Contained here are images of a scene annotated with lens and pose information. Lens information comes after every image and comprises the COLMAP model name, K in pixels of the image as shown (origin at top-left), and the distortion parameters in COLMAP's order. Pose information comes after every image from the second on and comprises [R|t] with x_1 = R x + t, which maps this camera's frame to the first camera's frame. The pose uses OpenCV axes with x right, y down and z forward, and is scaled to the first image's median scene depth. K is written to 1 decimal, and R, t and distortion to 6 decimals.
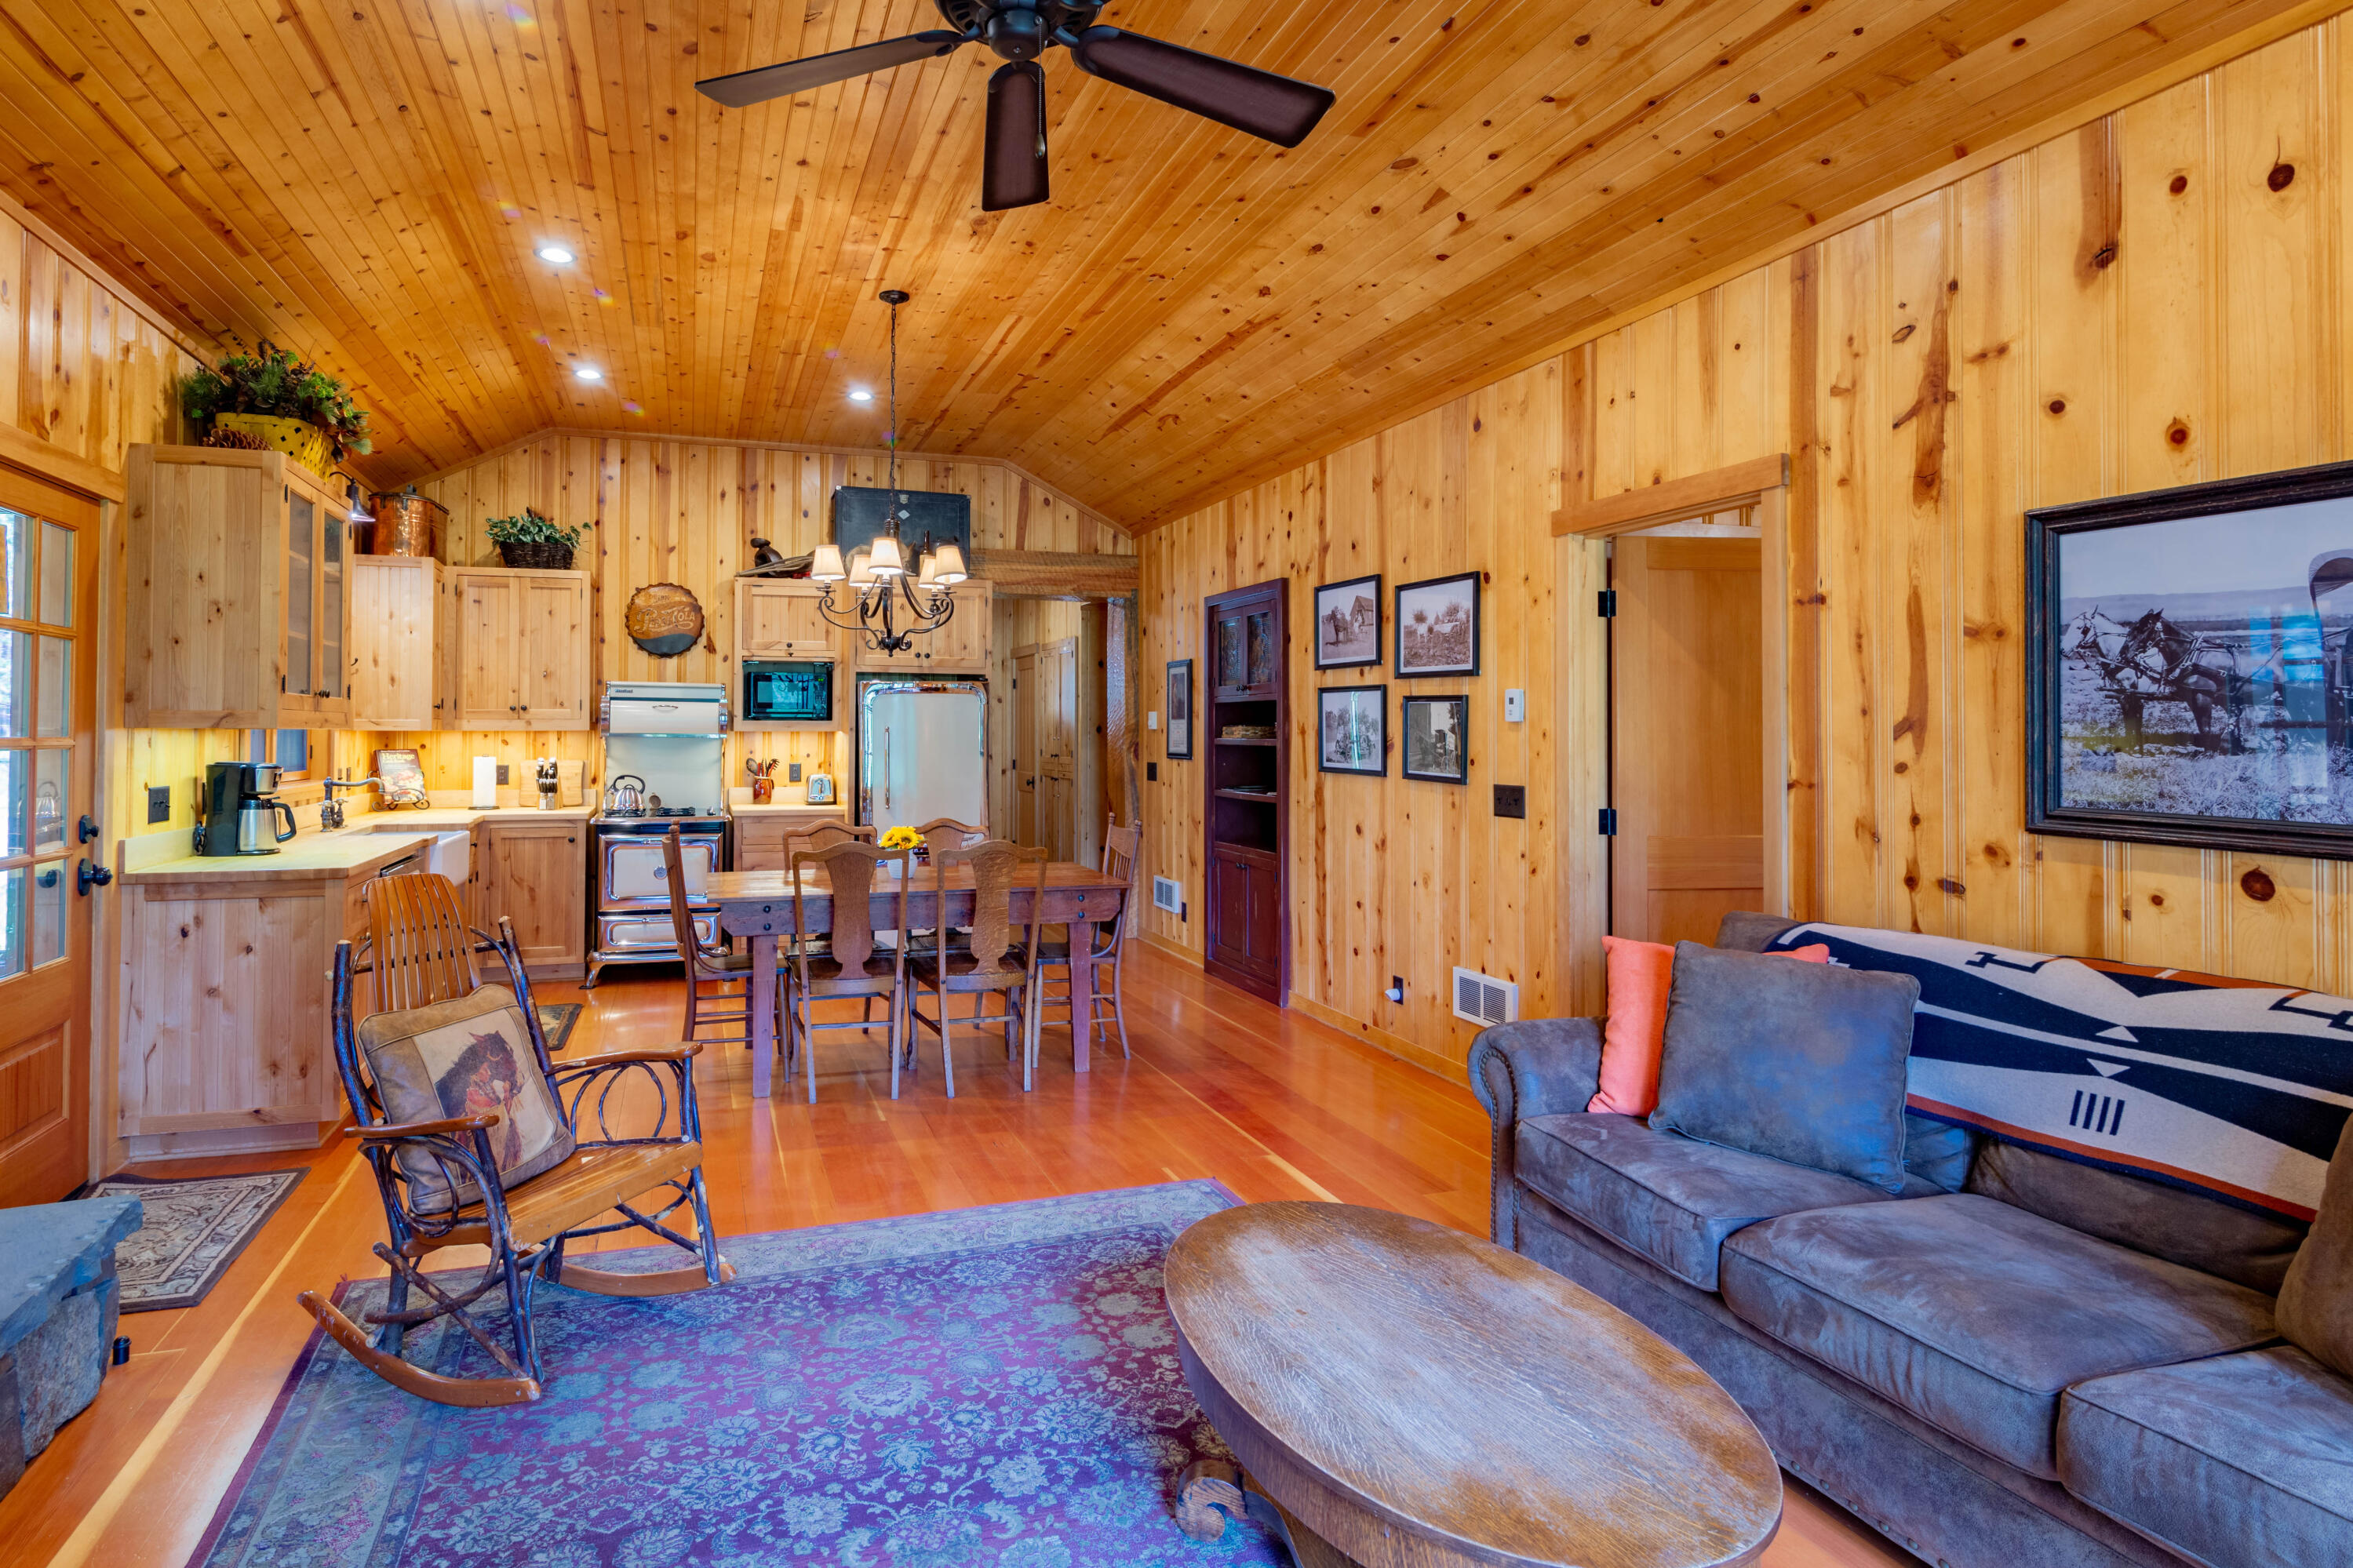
lens RADIAL K [[1208.7, 0, 1060.3], [0, 1208.7, 710.7], [0, 0, 1]] dist [-0.000372, -0.002249]
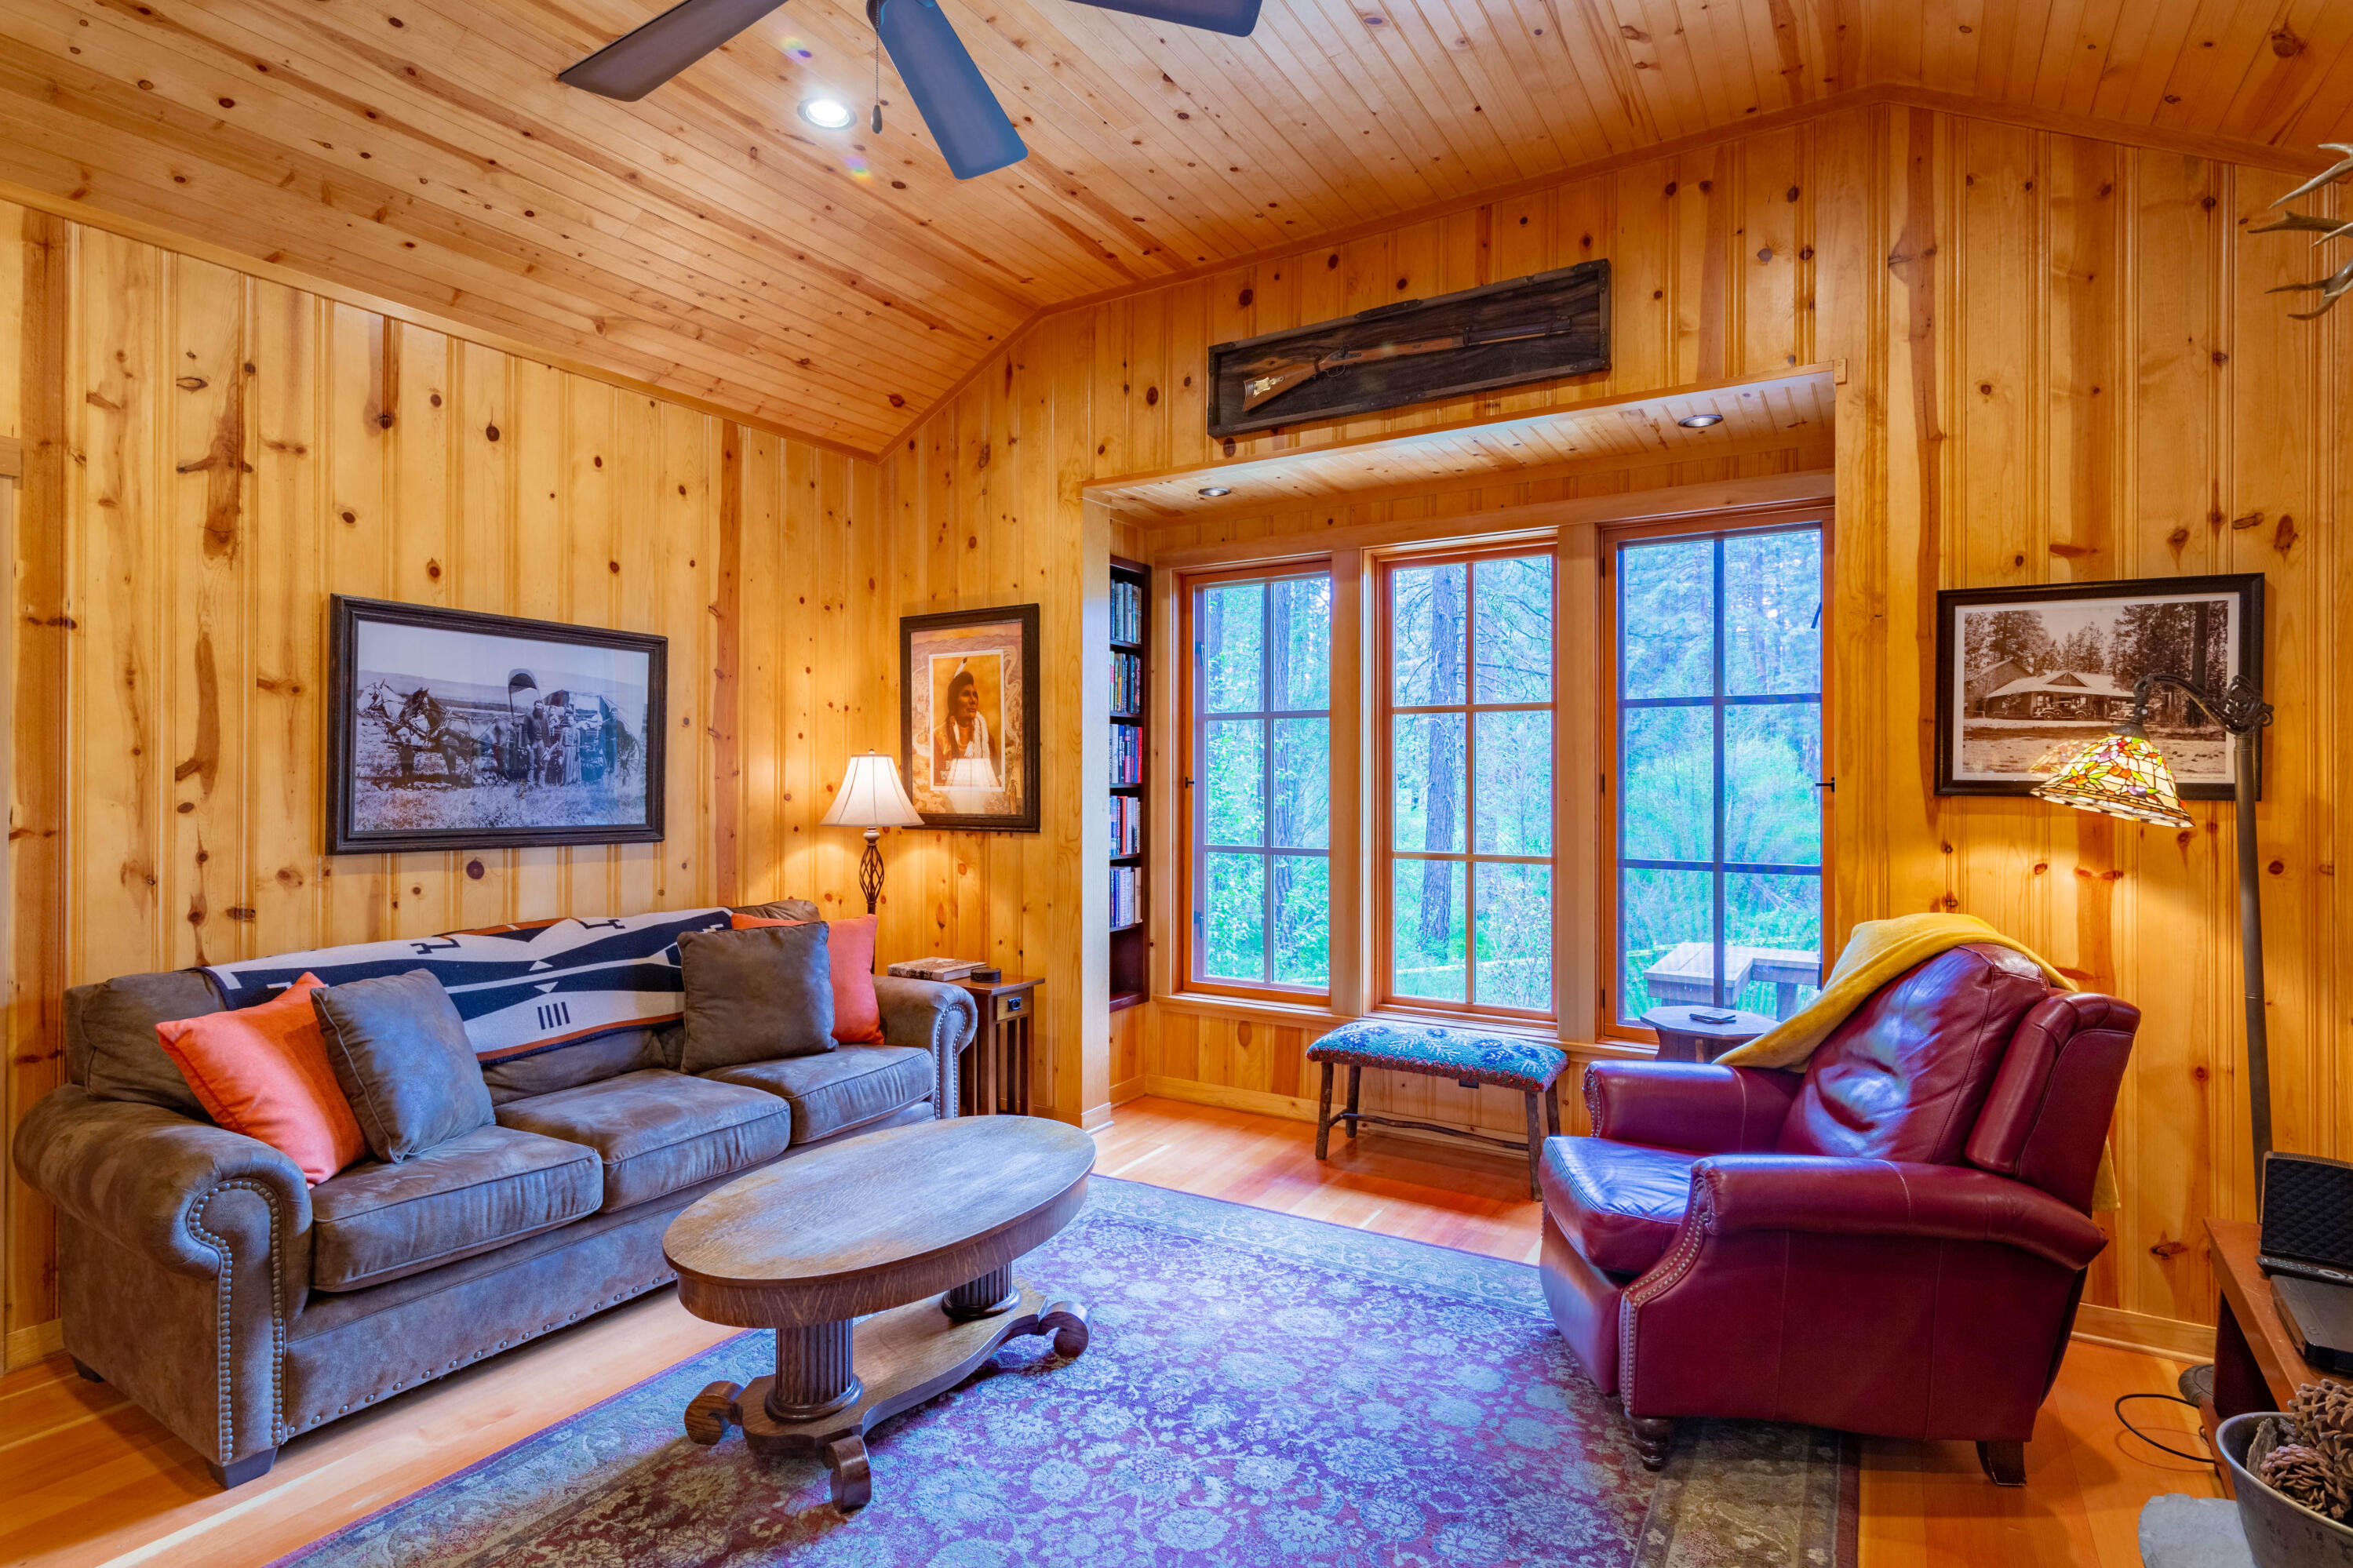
lens RADIAL K [[1168.6, 0, 1171.0], [0, 1168.6, 775.5], [0, 0, 1]] dist [0.002559, -0.002184]
pose [[-0.665545, -0.000864, 0.746358, -0.384255], [-0.015607, 0.999797, -0.012760, 0.012689], [-0.746195, -0.020141, -0.665423, 0.668761]]
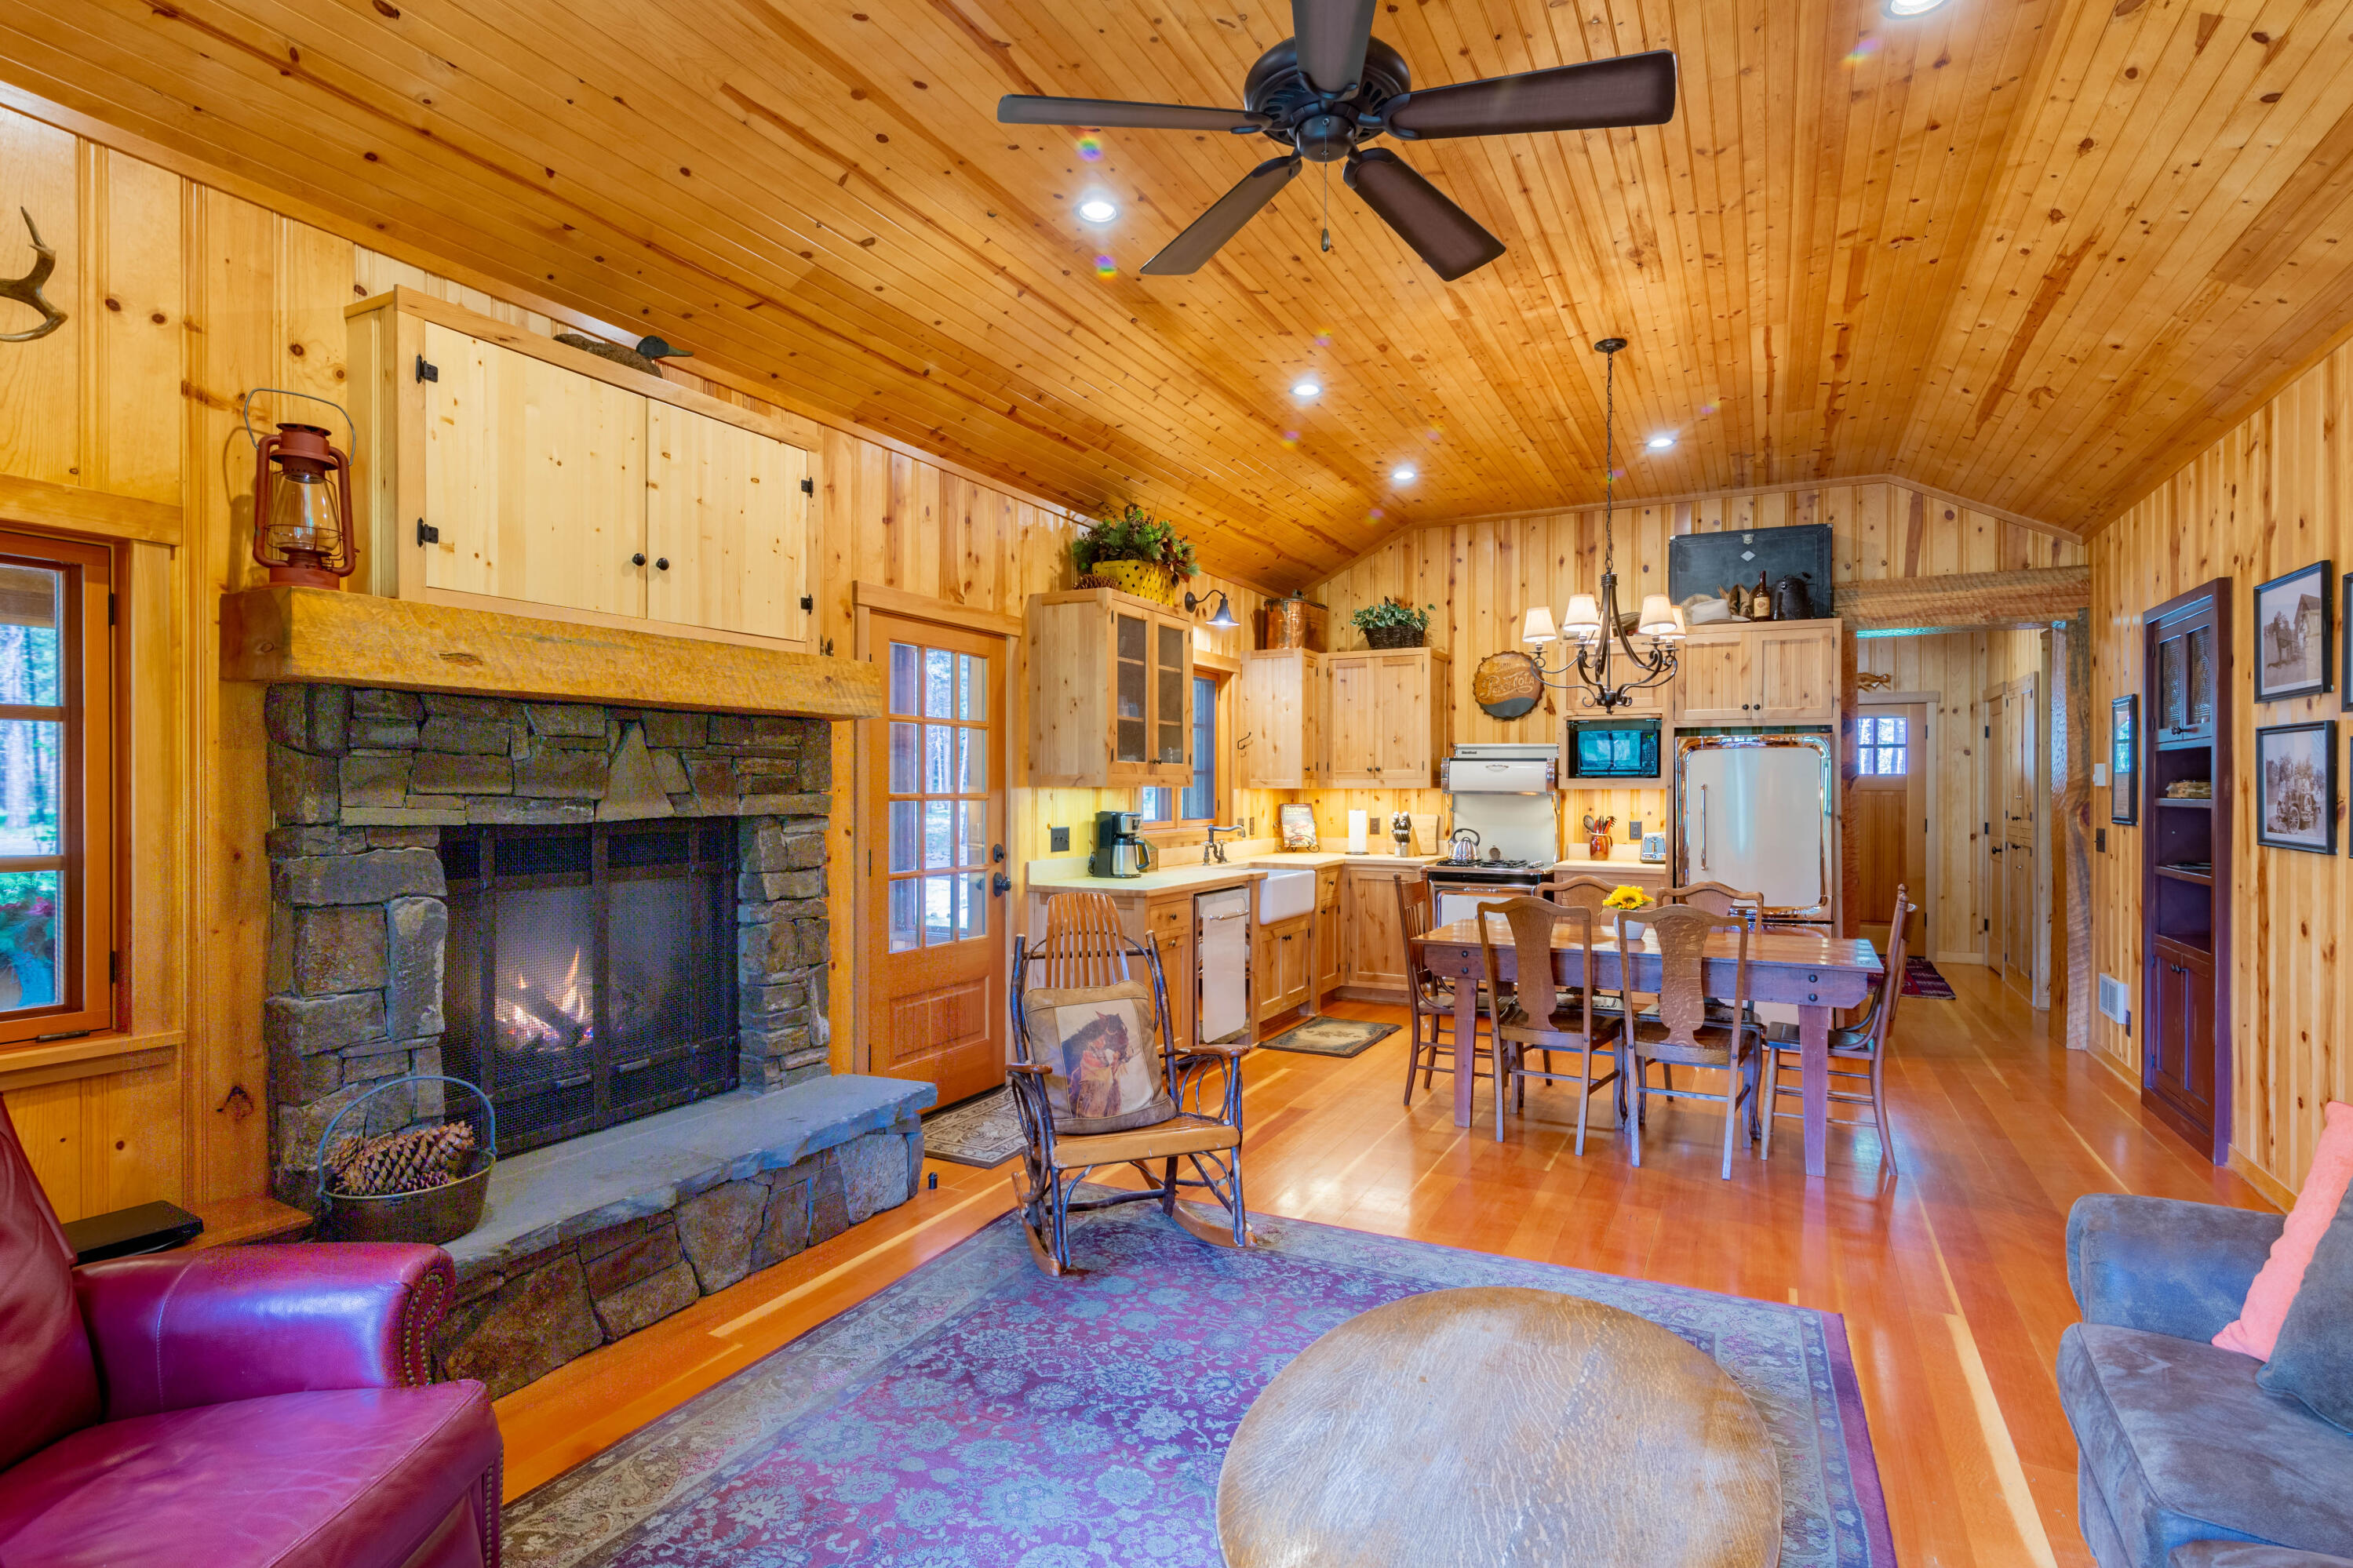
lens RADIAL K [[1168.6, 0, 1185.7], [0, 1168.6, 792.6], [0, 0, 1]] dist [0.002559, -0.002184]
pose [[0.720262, 0.001960, -0.693699, 0.289748], [0.012118, 0.999808, 0.015408, 0.001141], [0.693596, -0.019504, 0.720100, 0.076293]]
